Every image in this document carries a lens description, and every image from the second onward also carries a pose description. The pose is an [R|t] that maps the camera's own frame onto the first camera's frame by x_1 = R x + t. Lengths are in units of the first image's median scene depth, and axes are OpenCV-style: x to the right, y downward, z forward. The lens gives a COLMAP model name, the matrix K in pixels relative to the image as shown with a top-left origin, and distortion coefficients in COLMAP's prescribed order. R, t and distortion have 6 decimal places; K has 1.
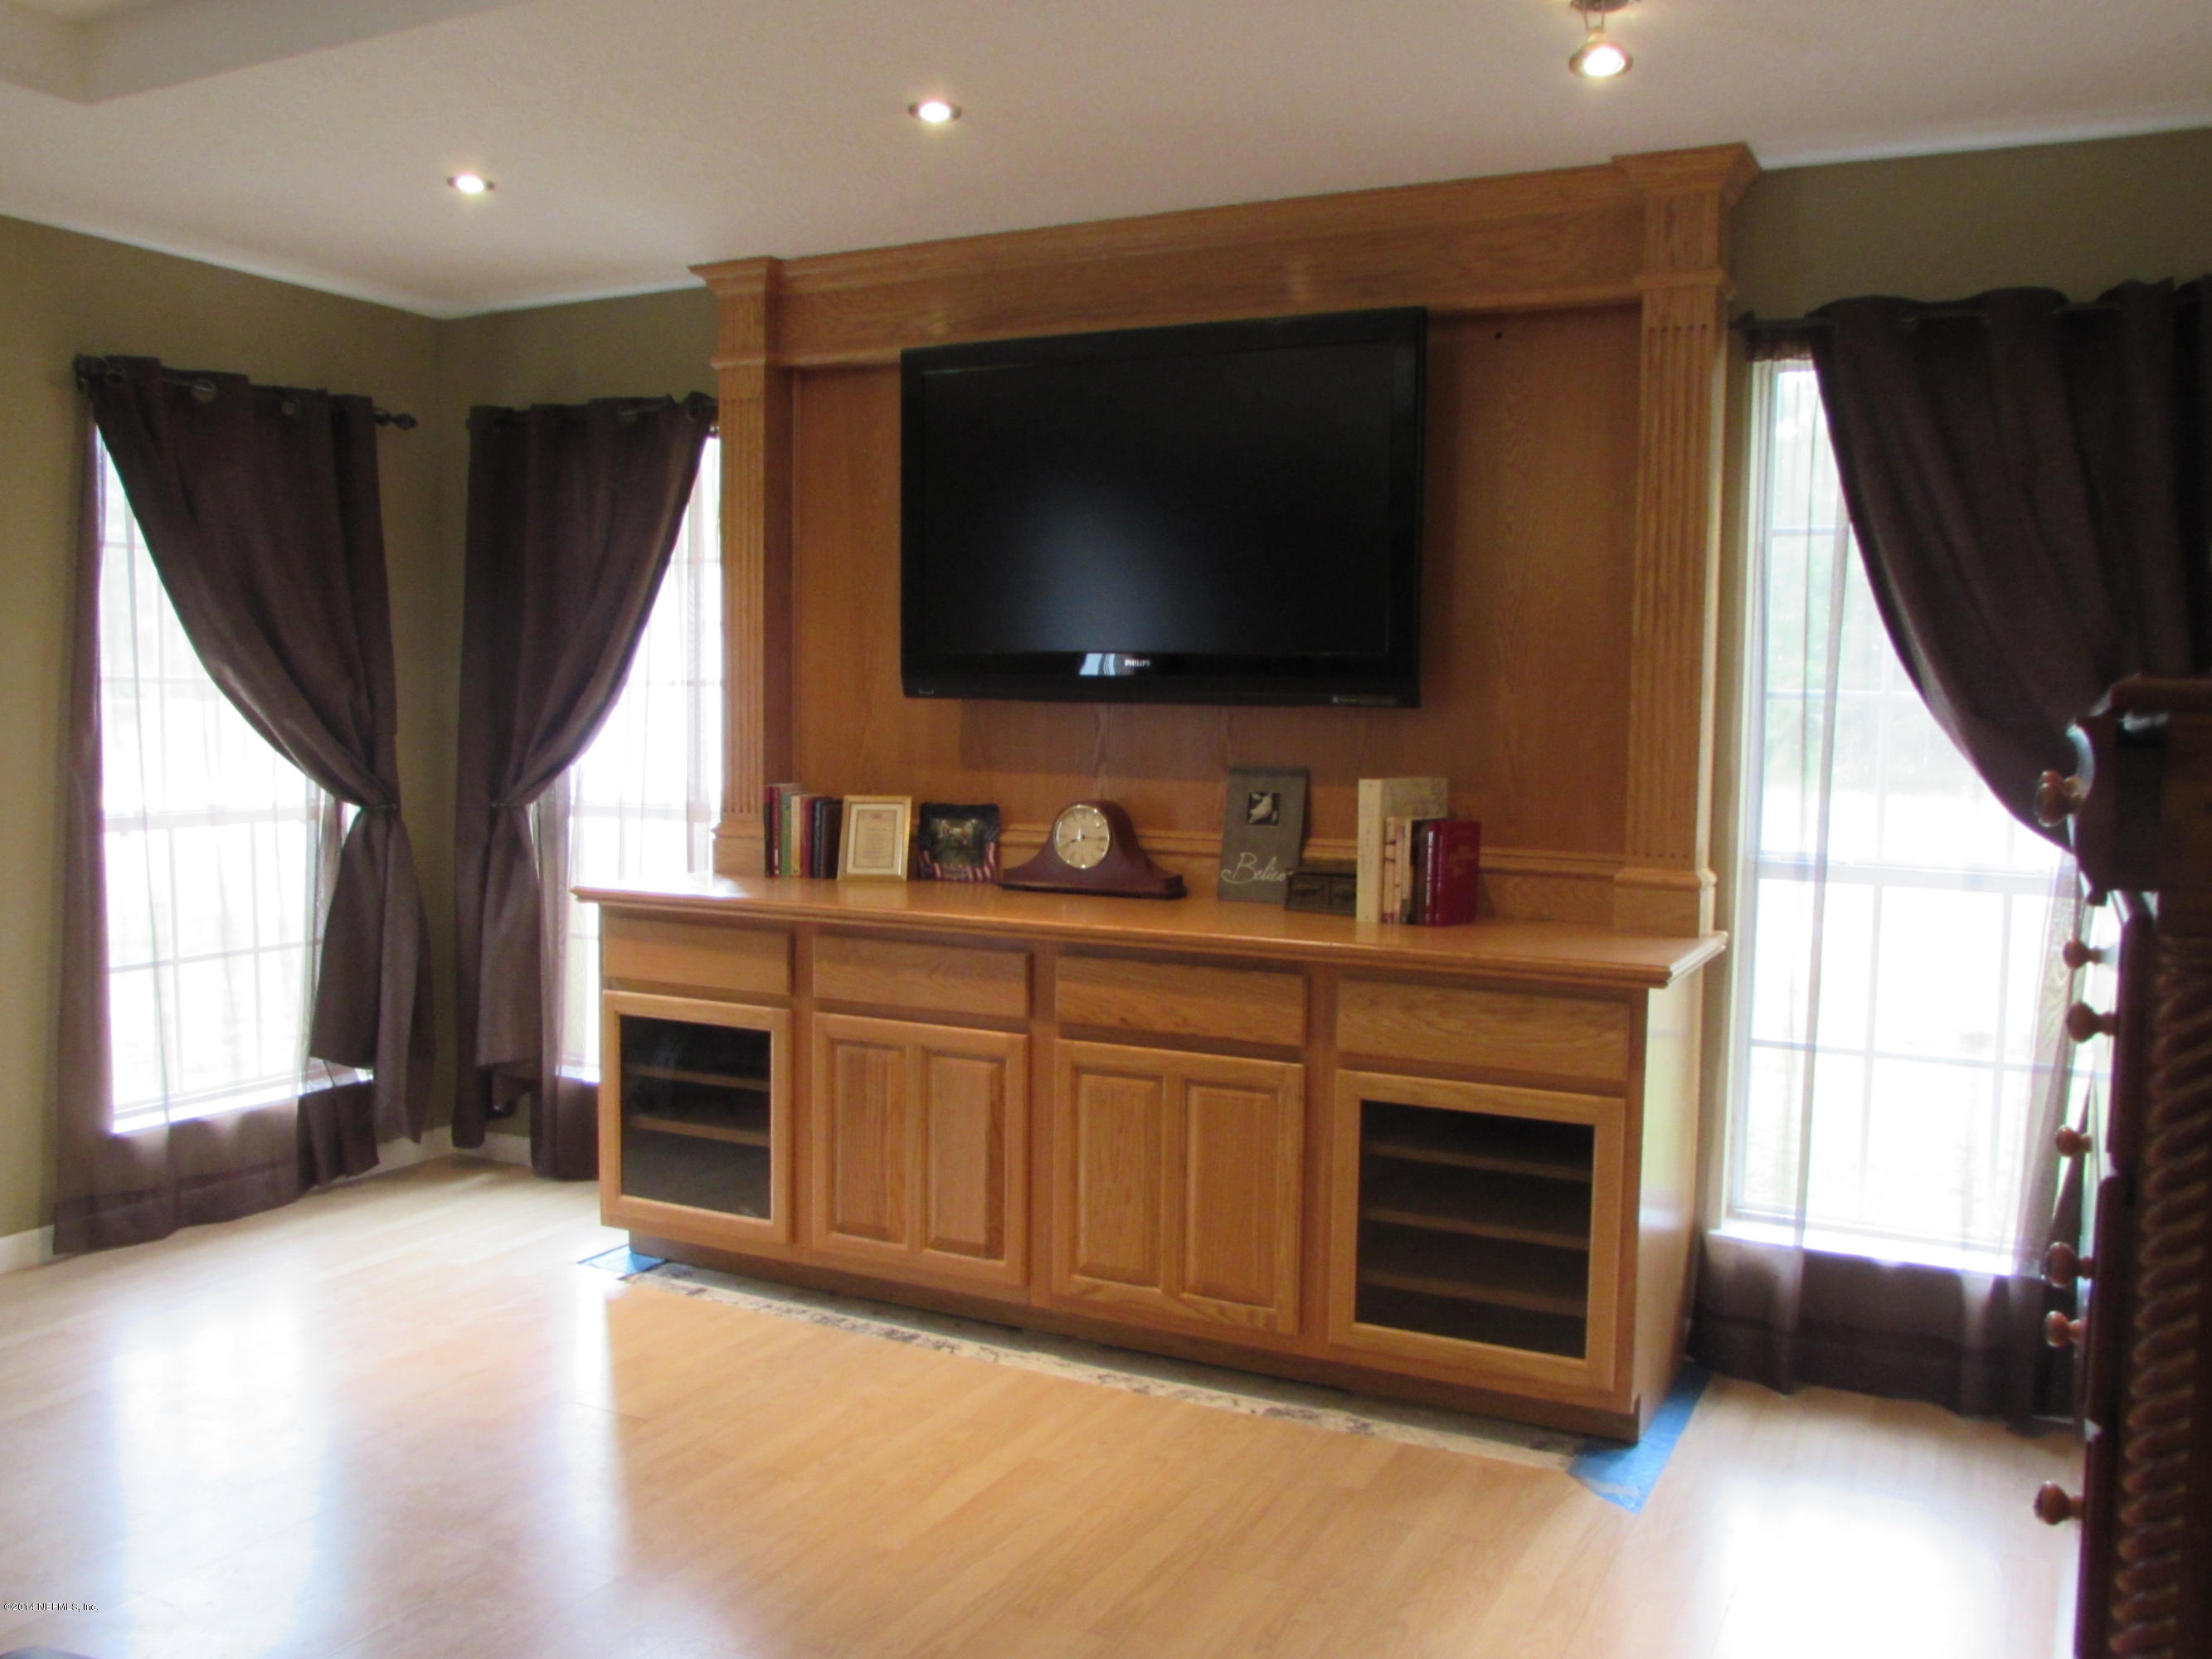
lens RADIAL K [[1845.3, 0, 1106.0], [0, 1845.3, 829.5], [0, 0, 1]] dist [-0.039655, -0.004432]
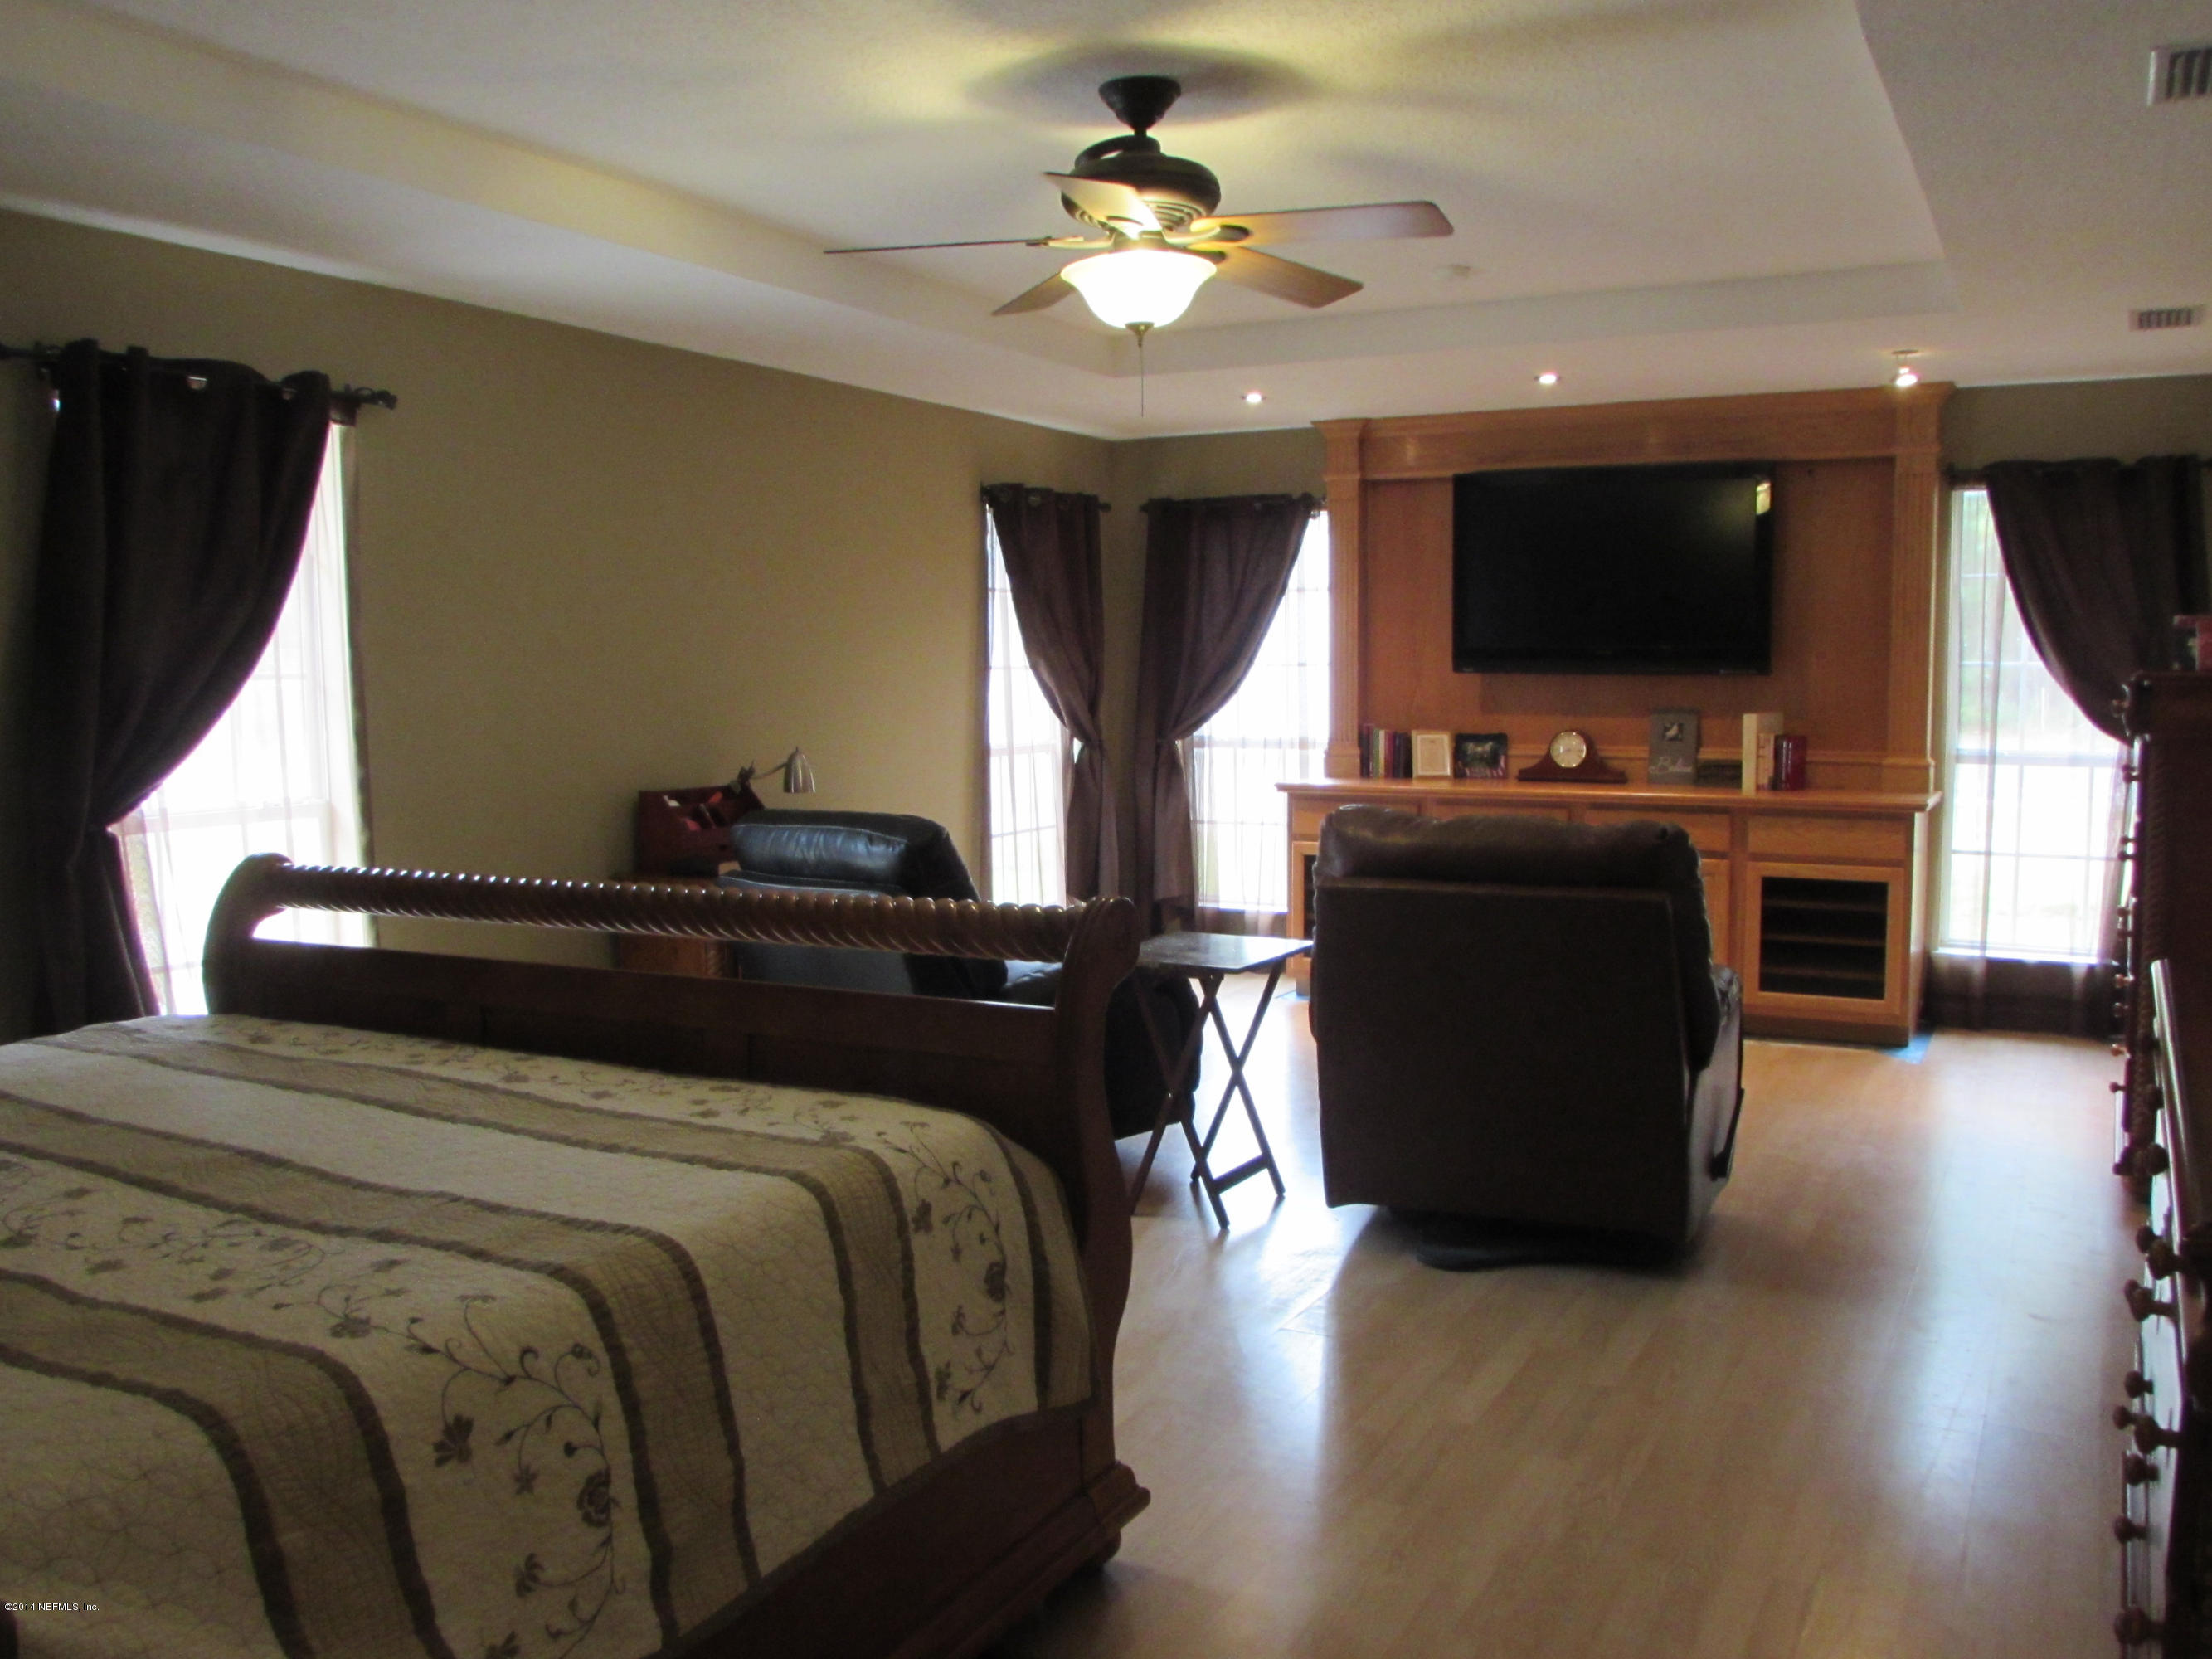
lens RADIAL K [[1868.4, 0, 1110.0], [0, 1868.4, 819.8], [0, 0, 1]] dist [-0.045221, 0.009270]
pose [[0.999707, -0.016073, -0.018089, -0.470192], [0.016378, 0.999724, 0.016870, 0.037623], [0.017813, -0.017161, 0.999694, -0.894824]]
